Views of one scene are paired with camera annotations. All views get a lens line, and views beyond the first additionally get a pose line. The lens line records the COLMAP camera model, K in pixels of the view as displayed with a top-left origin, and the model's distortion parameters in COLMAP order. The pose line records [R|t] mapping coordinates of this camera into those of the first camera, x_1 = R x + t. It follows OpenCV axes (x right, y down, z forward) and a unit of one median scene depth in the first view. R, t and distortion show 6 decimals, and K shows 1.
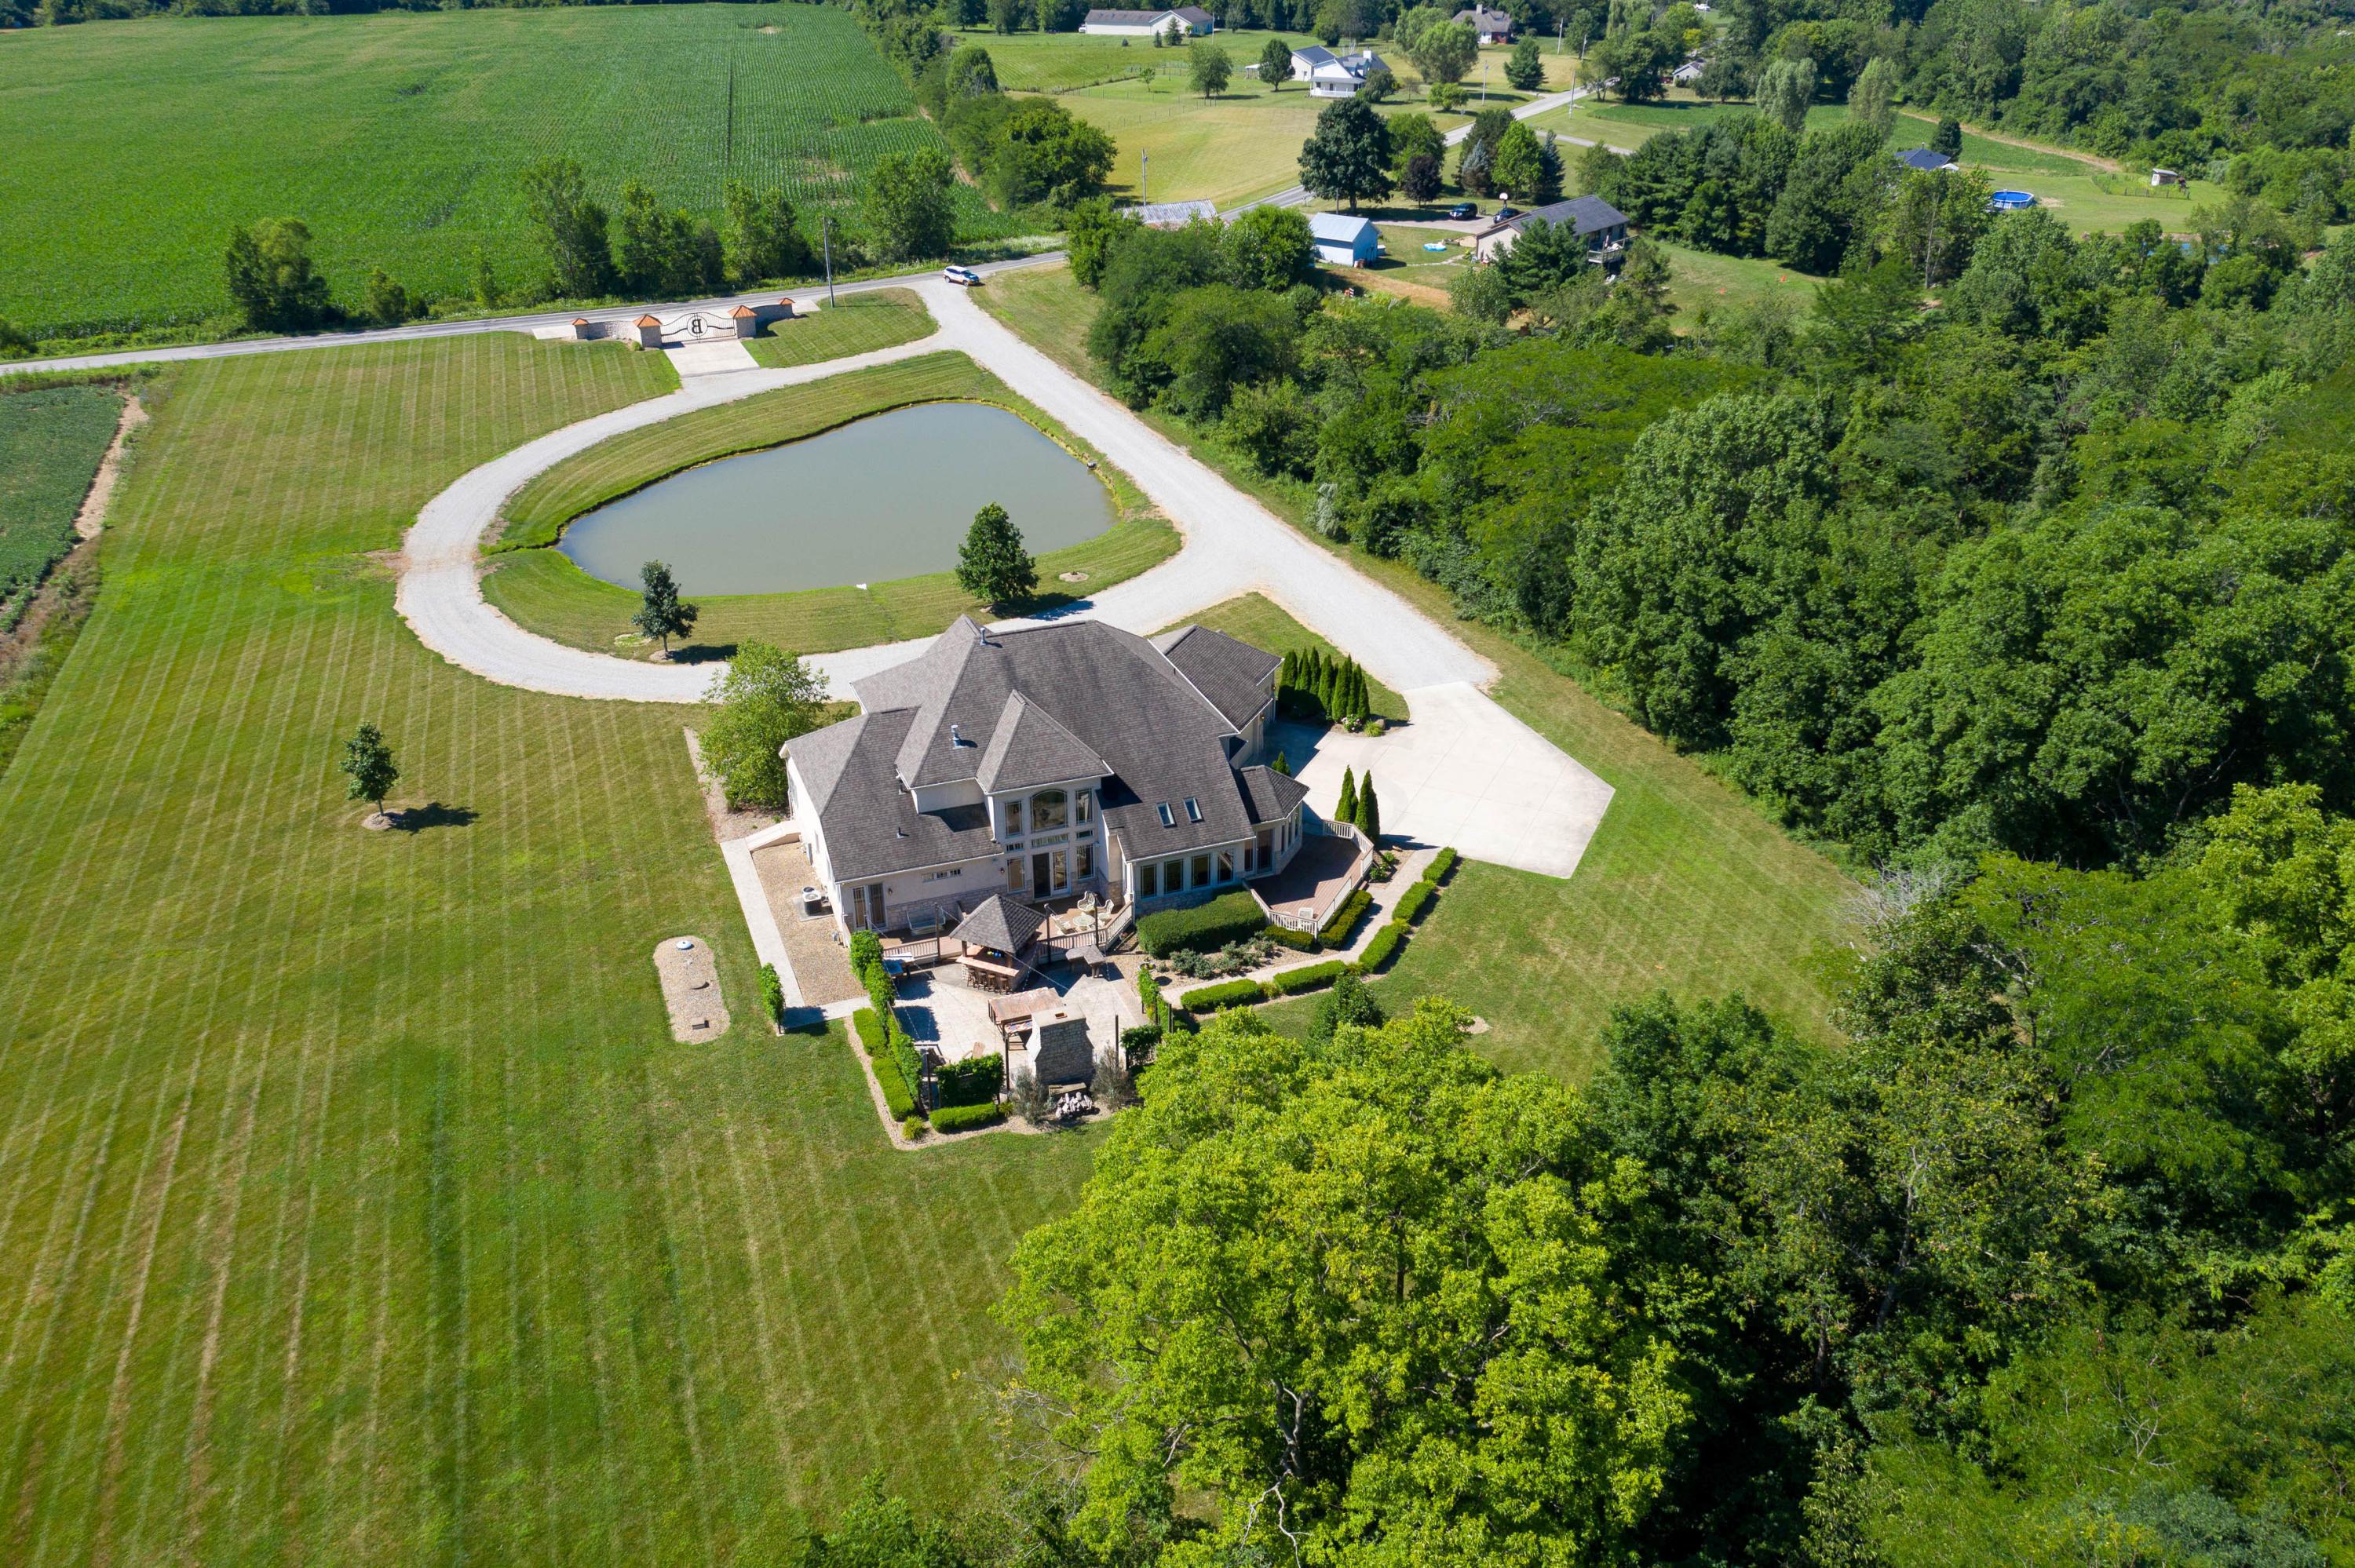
lens RADIAL K [[1839.7, 0, 1168.6], [0, 1839.7, 786.8], [0, 0, 1]] dist [-0.029635, 0.006515]
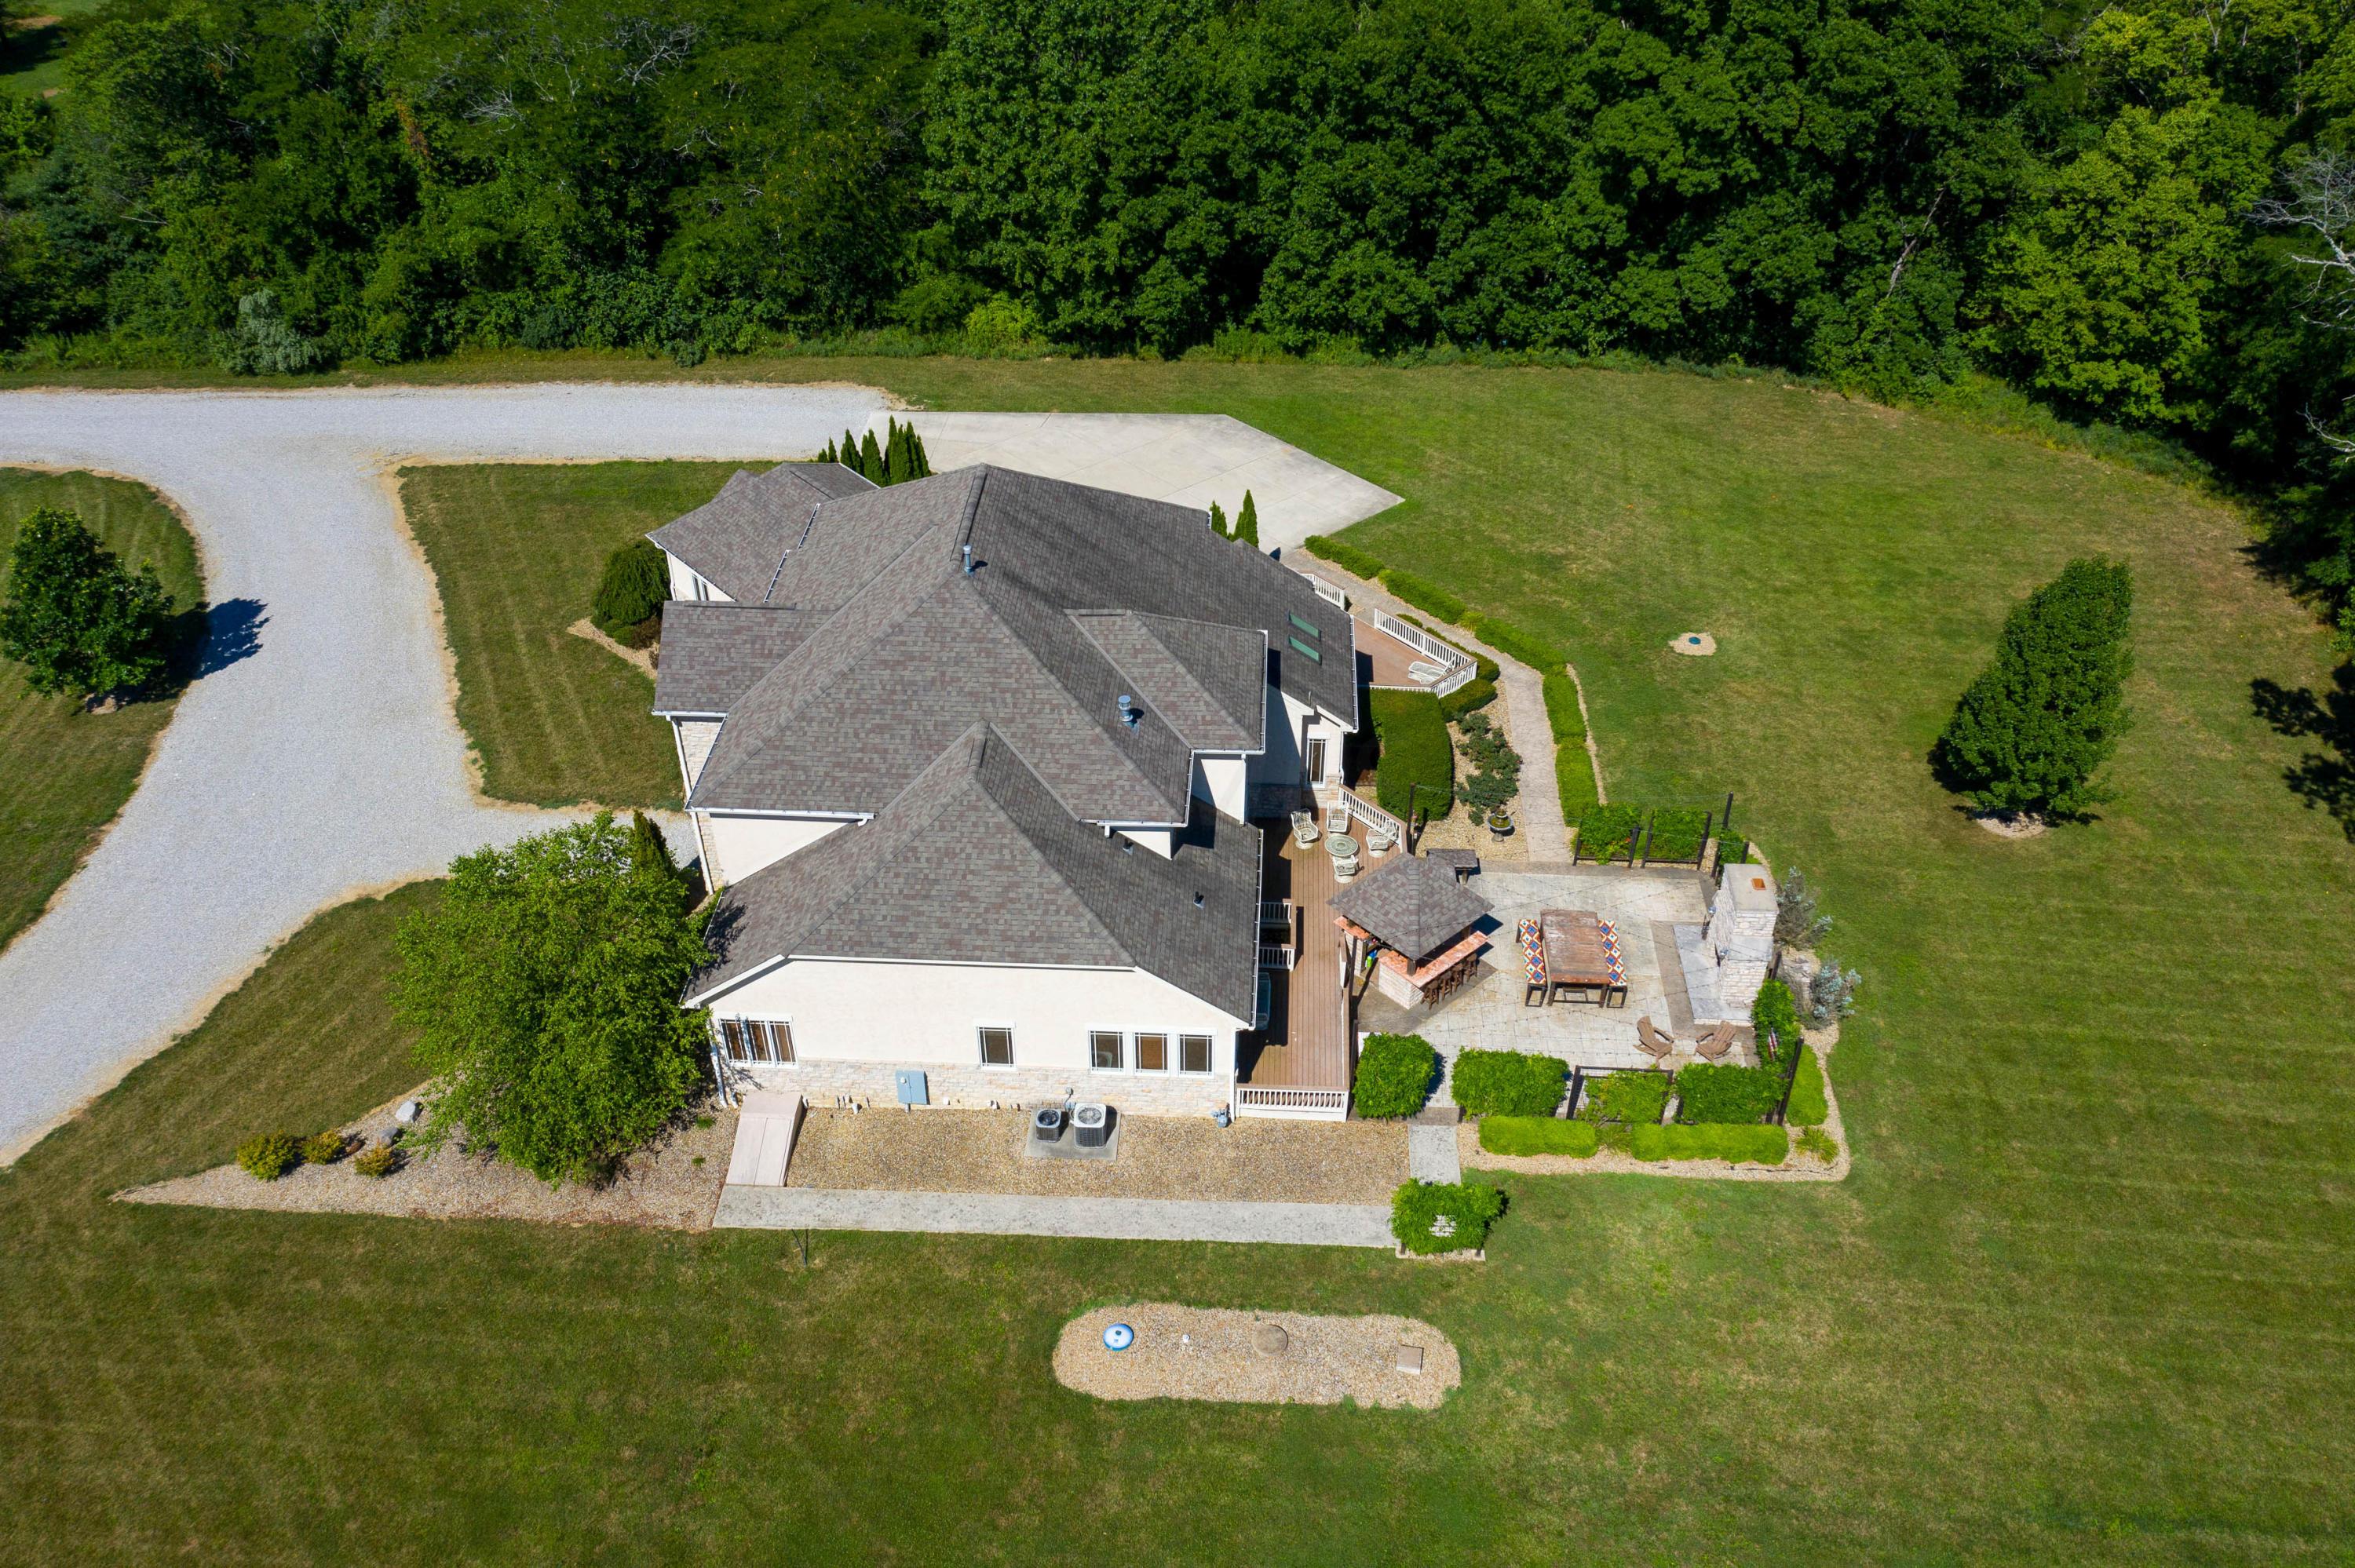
lens RADIAL K [[1845.8, 0, 1169.6], [0, 1845.8, 781.4], [0, 0, 1]] dist [-0.034358, 0.008906]
pose [[0.405988, -0.547796, 0.731501, -0.535230], [0.415498, 0.823566, 0.386136, -0.223213], [-0.813963, 0.147171, 0.561966, 0.675167]]
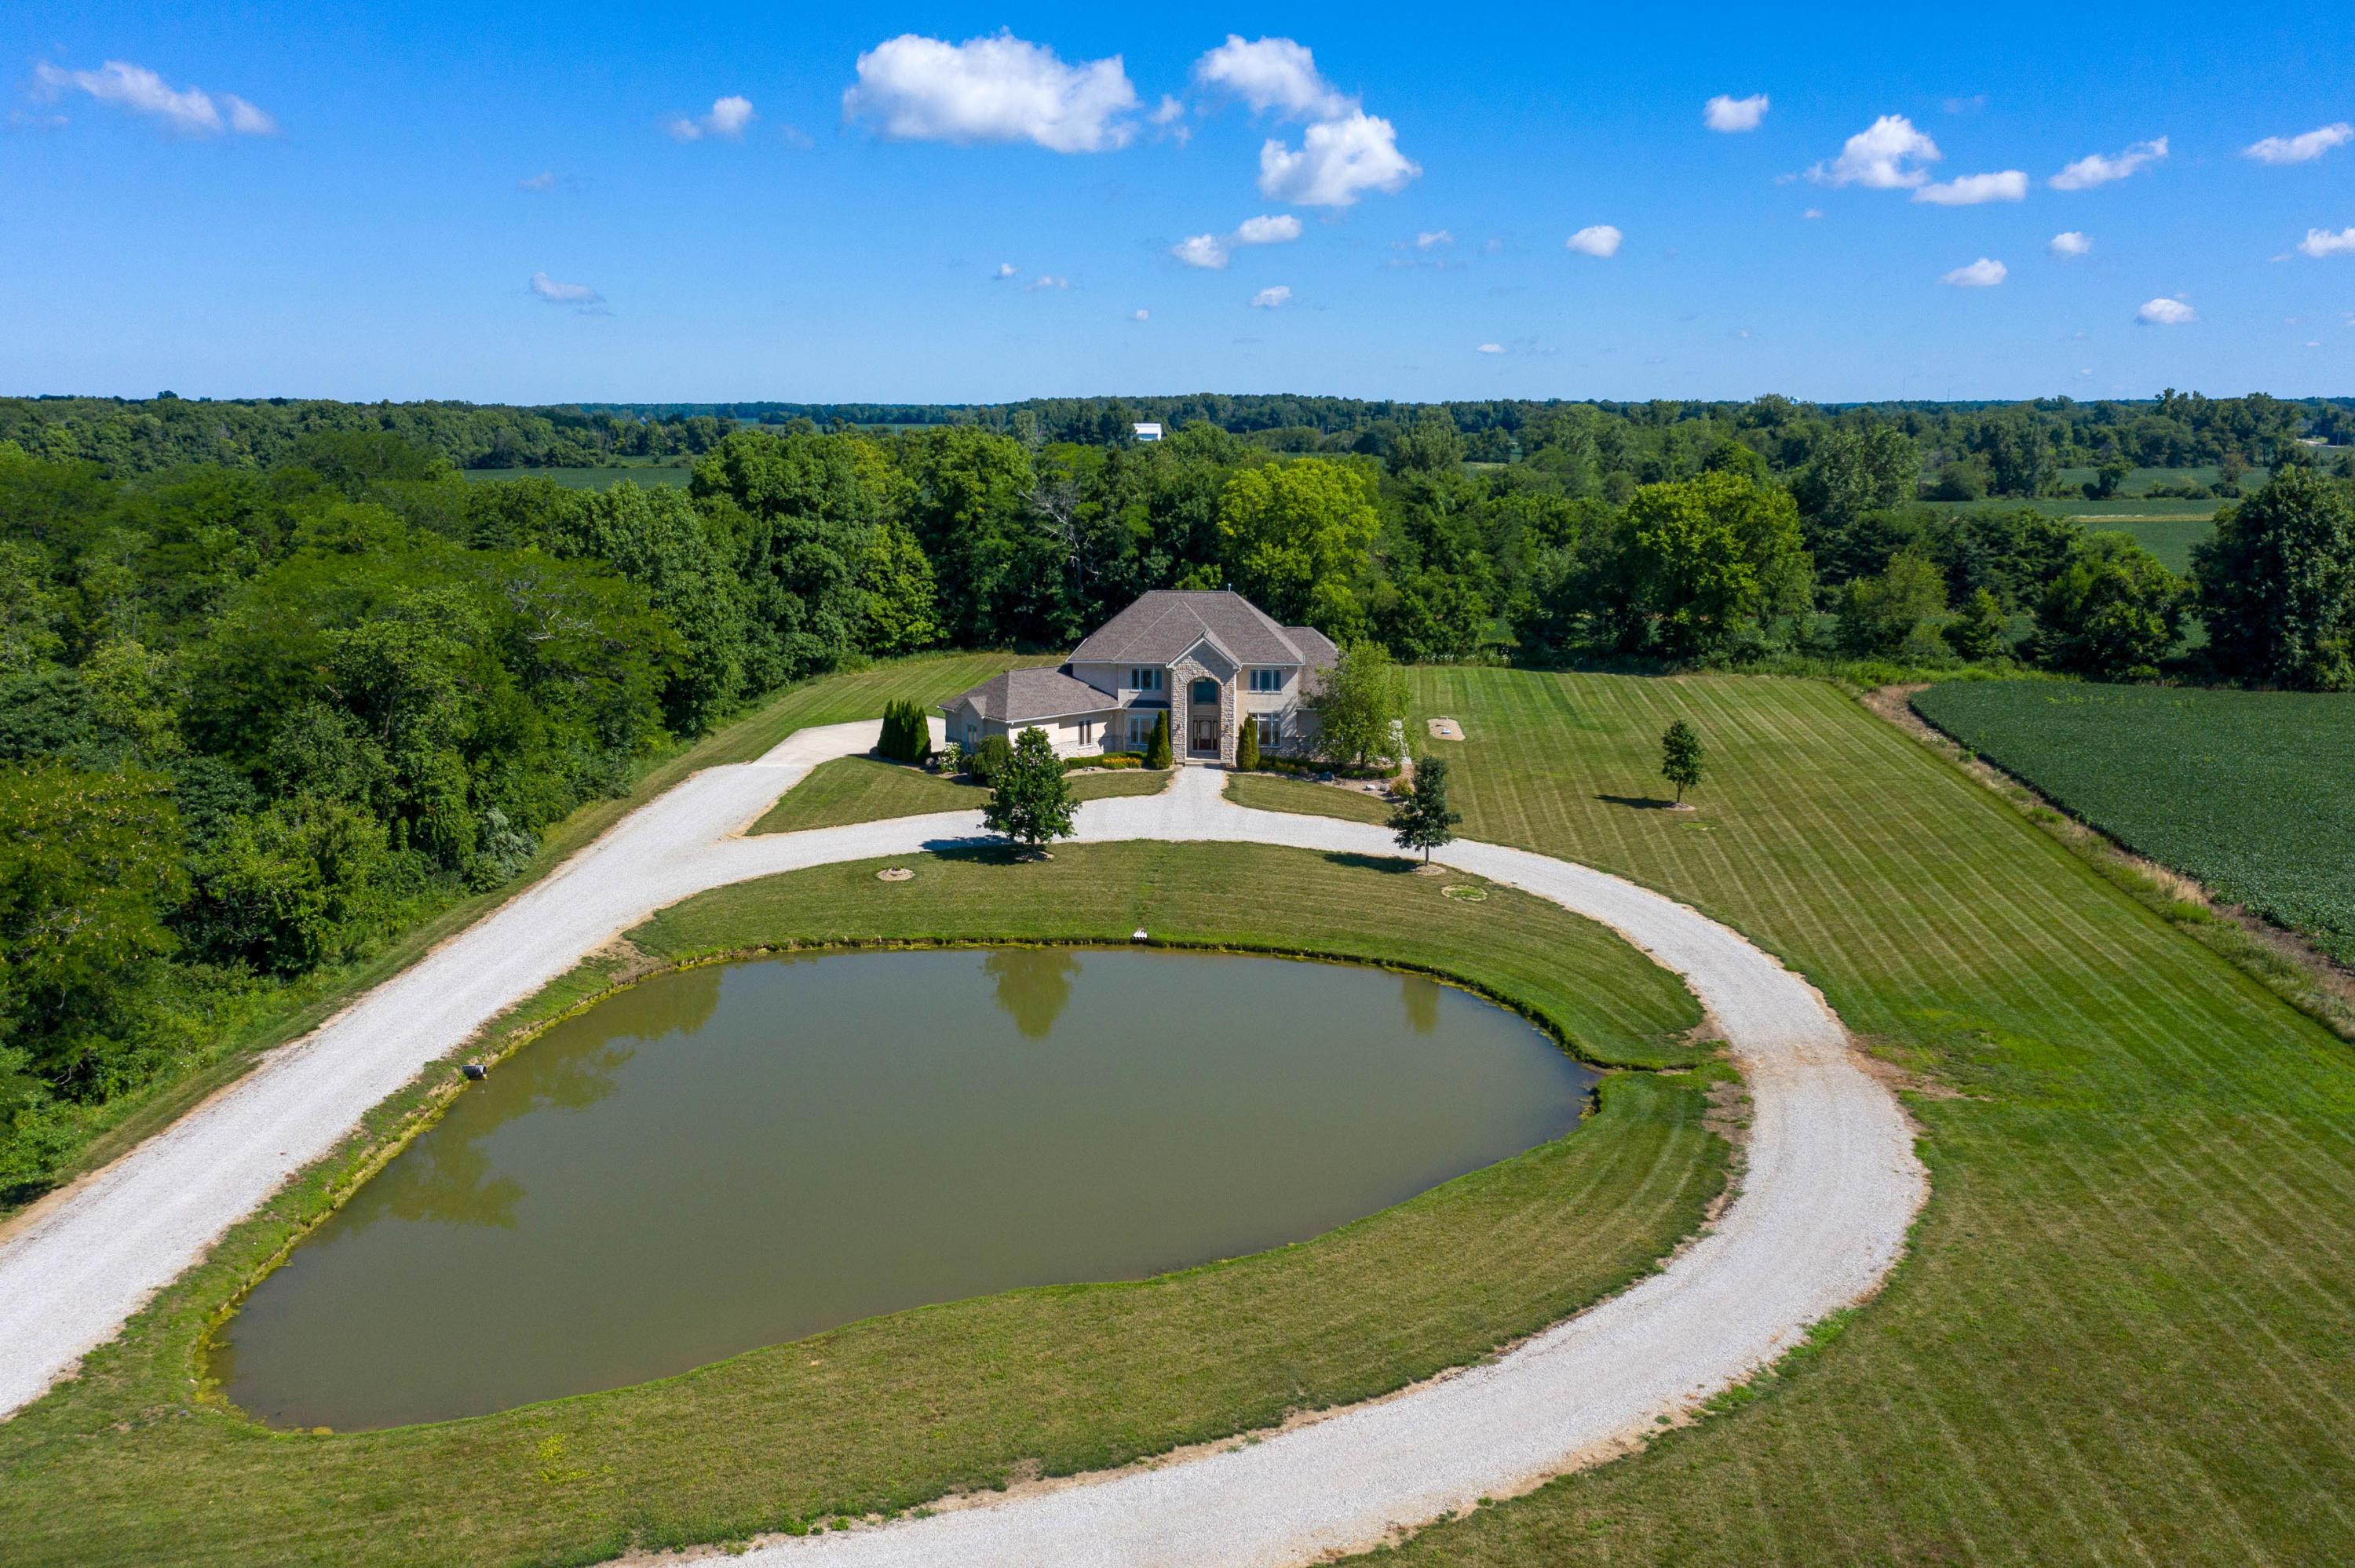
lens RADIAL K [[1892.8, 0, 1165.8], [0, 1892.8, 782.3], [0, 0, 1]] dist [-0.033619, 0.010539]
pose [[-0.907459, -0.081993, 0.412063, -0.723207], [0.189335, 0.795732, 0.575295, -0.878187], [-0.375061, 0.600074, -0.706569, 2.273231]]
